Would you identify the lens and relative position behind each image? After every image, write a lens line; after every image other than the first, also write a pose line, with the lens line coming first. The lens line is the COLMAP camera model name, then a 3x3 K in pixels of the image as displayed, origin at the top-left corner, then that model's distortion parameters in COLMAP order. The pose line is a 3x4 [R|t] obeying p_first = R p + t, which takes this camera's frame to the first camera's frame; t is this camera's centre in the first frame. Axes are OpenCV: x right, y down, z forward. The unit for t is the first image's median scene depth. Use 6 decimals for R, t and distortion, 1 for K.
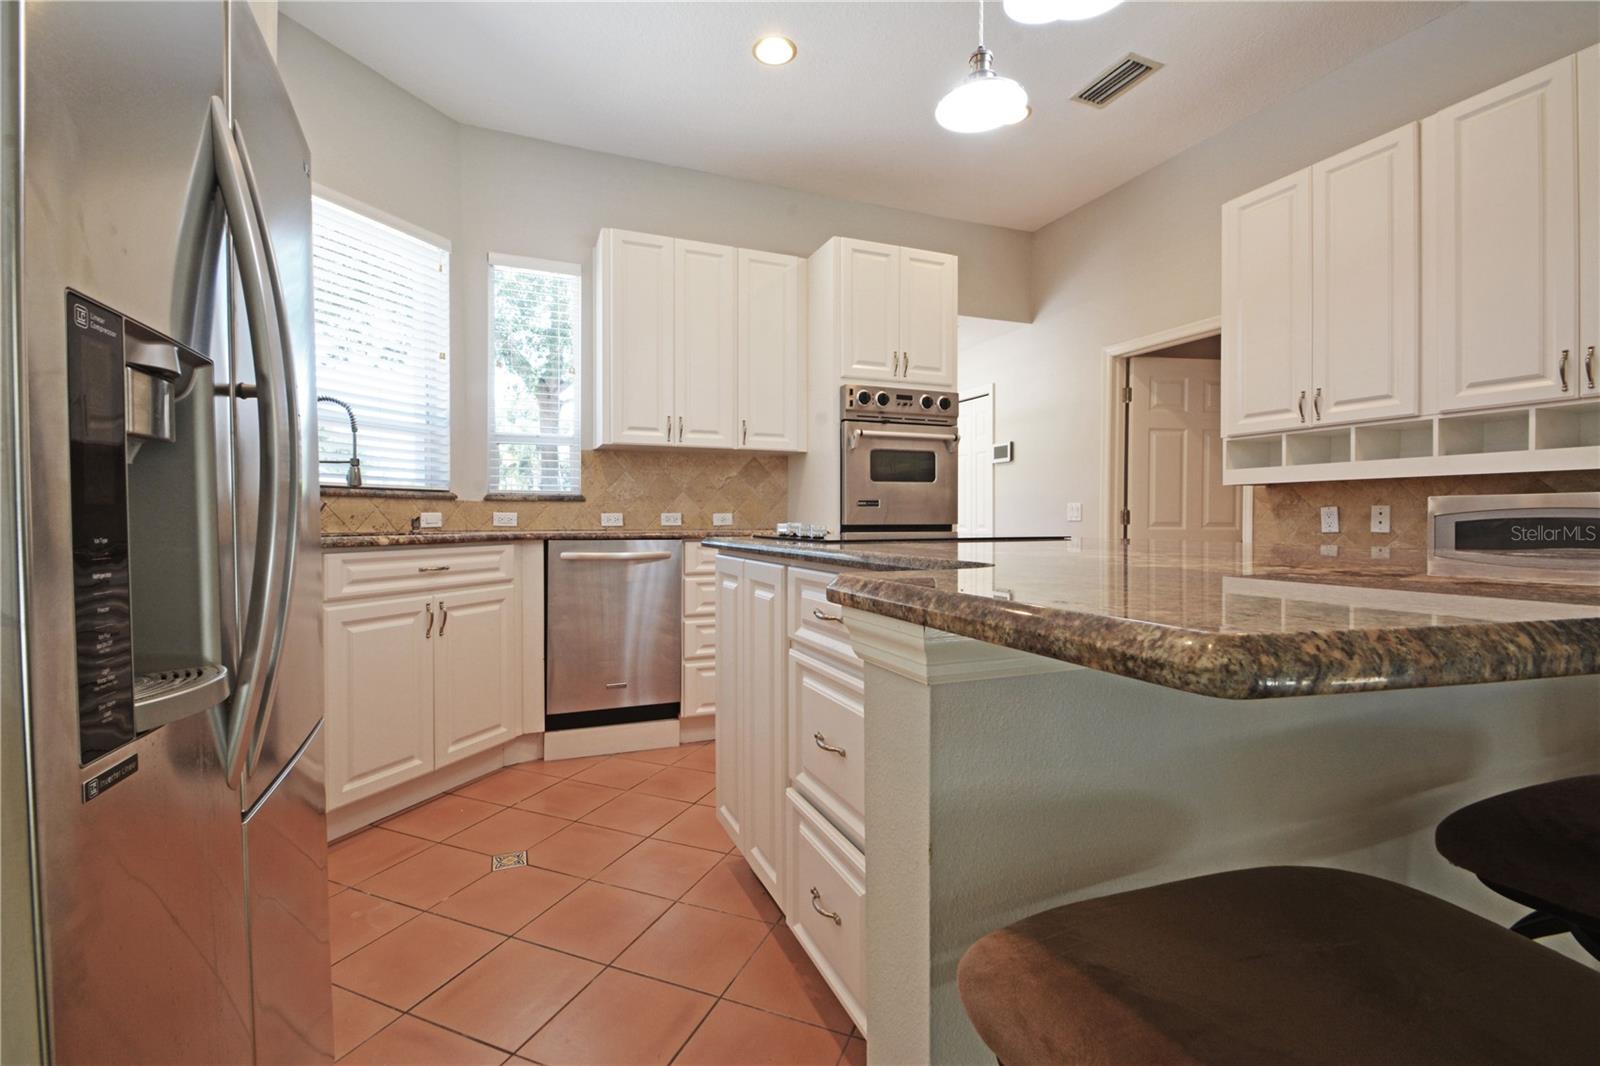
lens RADIAL K [[702.2, 0, 797.5], [0, 702.2, 526.2], [0, 0, 1]] dist [0.008075, -0.013188]
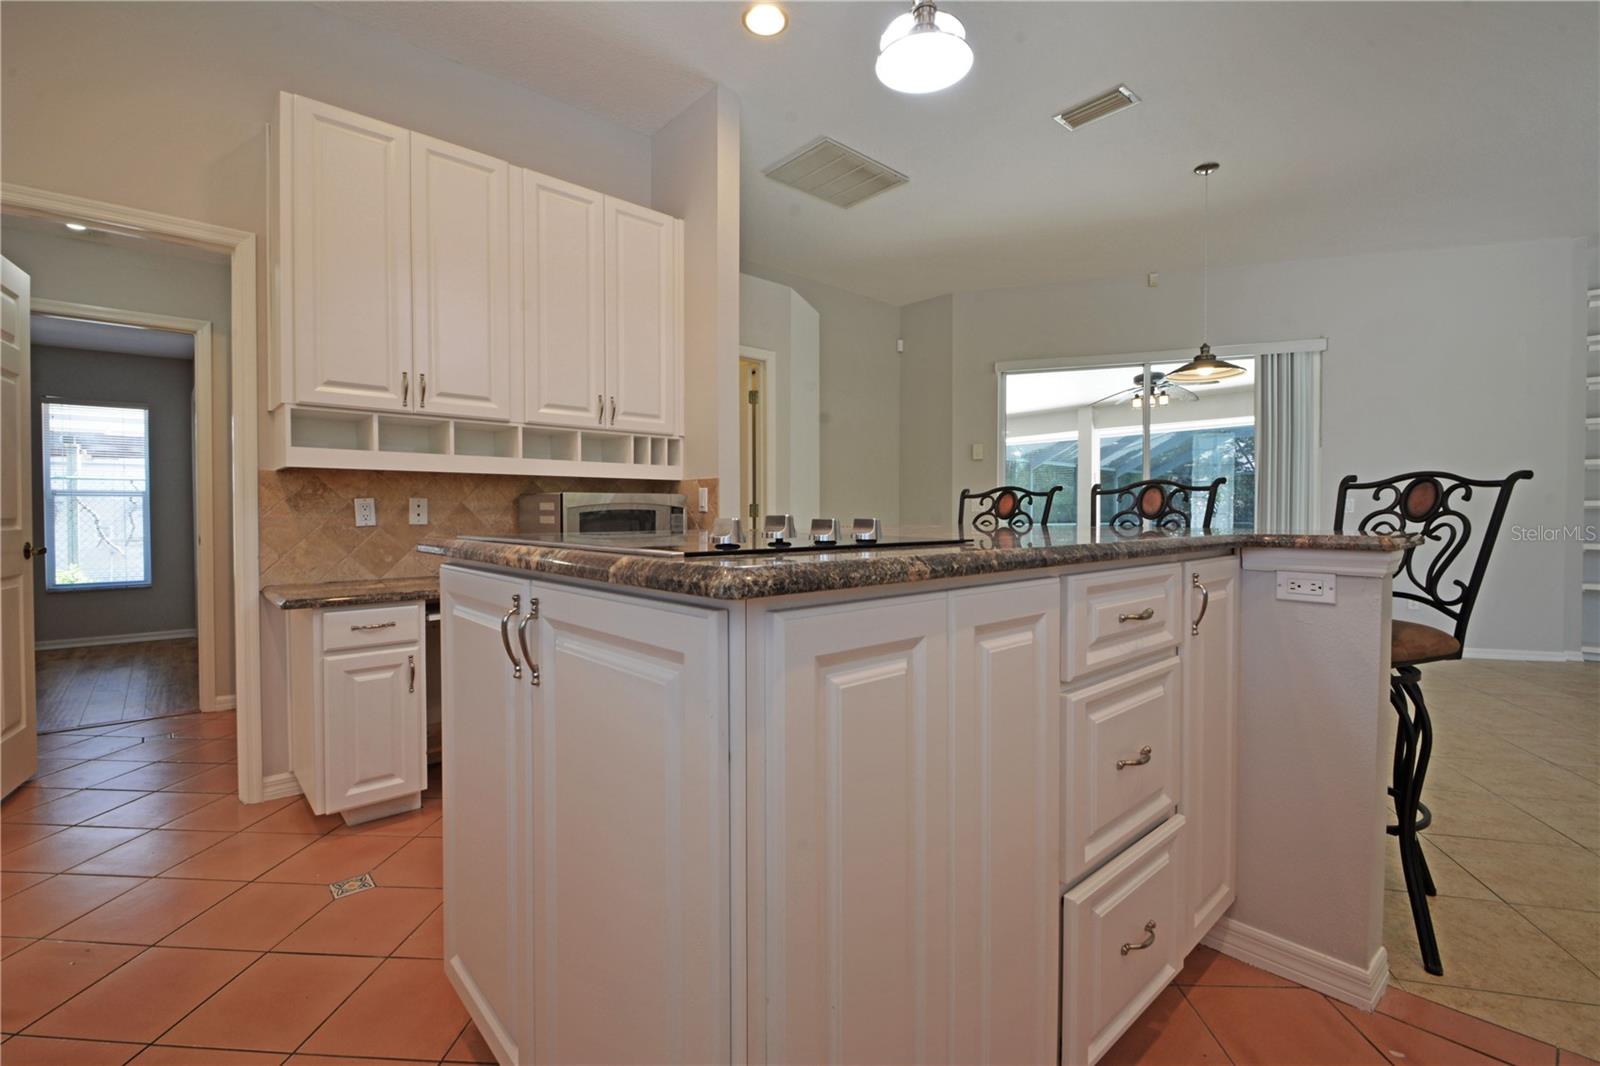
lens RADIAL K [[702.2, 0, 800.5], [0, 702.2, 523.9], [0, 0, 1]] dist [0.008075, -0.013188]
pose [[-0.324395, -0.017681, 0.945756, -0.265781], [0.011157, 0.999684, 0.022515, -0.007433], [-0.945856, 0.017855, -0.324096, 0.677085]]
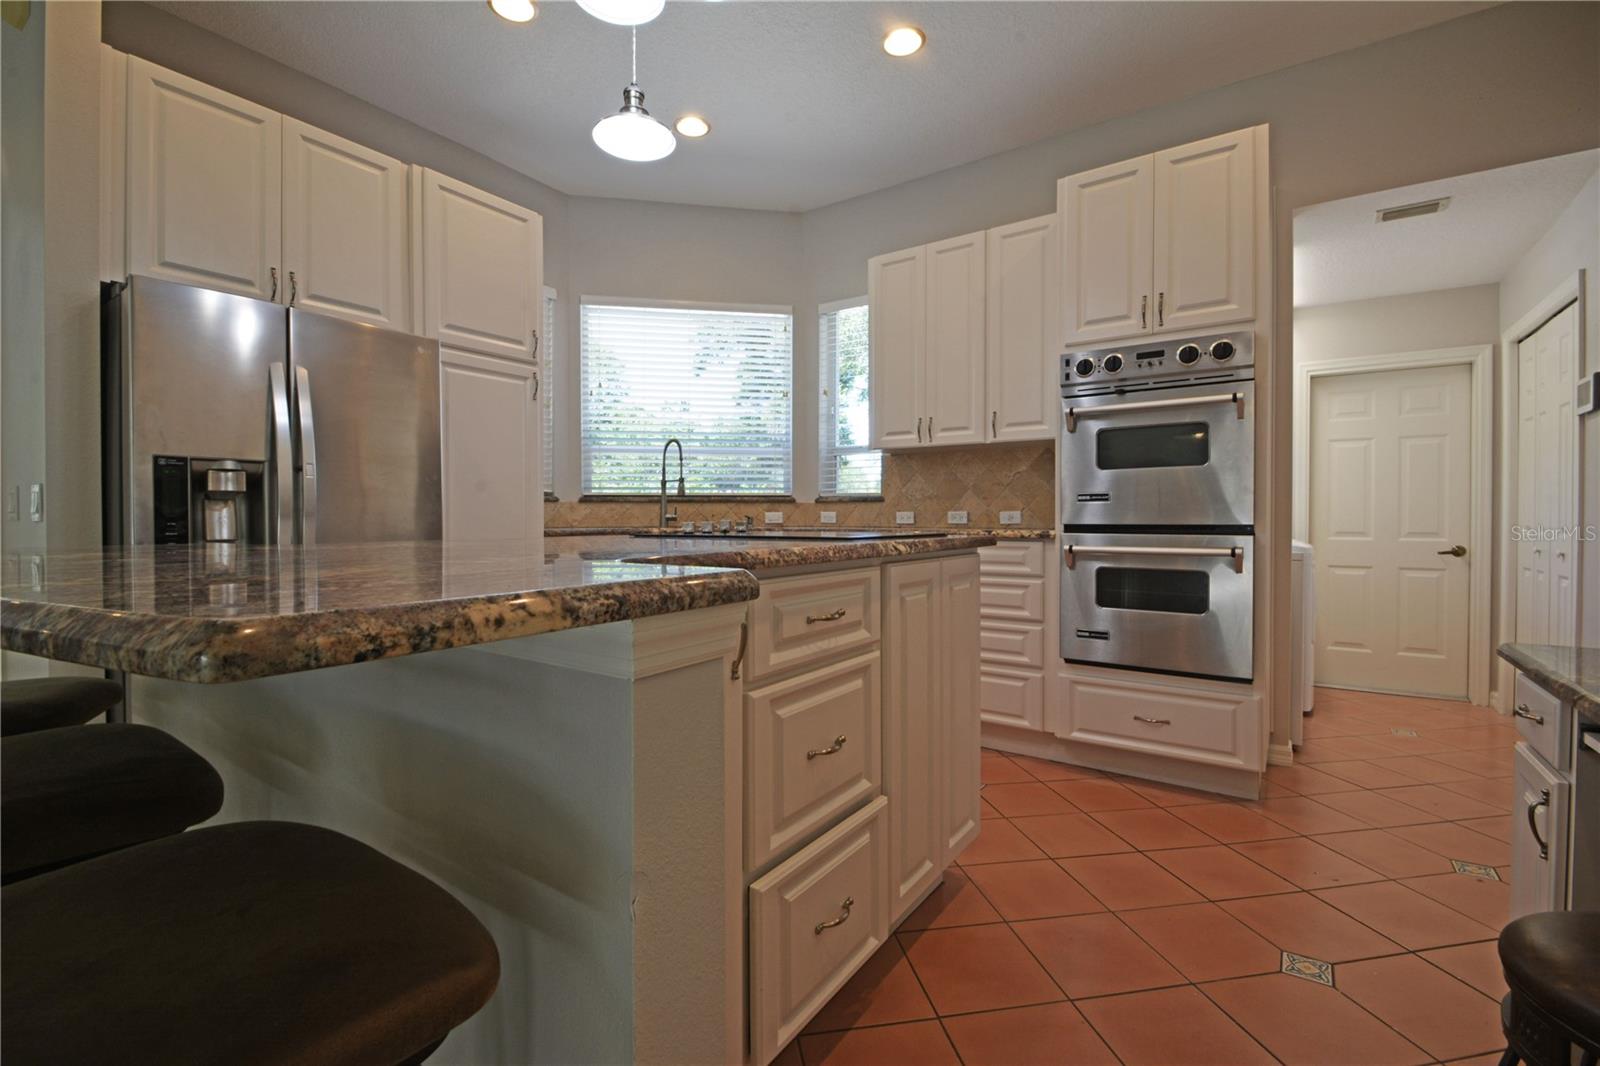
lens RADIAL K [[702.2, 0, 797.0], [0, 702.2, 525.6], [0, 0, 1]] dist [0.008075, -0.013188]
pose [[0.534581, 0.011267, -0.845042, 0.622067], [-0.008535, 0.999932, 0.007933, -0.004610], [0.845074, 0.002971, 0.534641, 0.301360]]
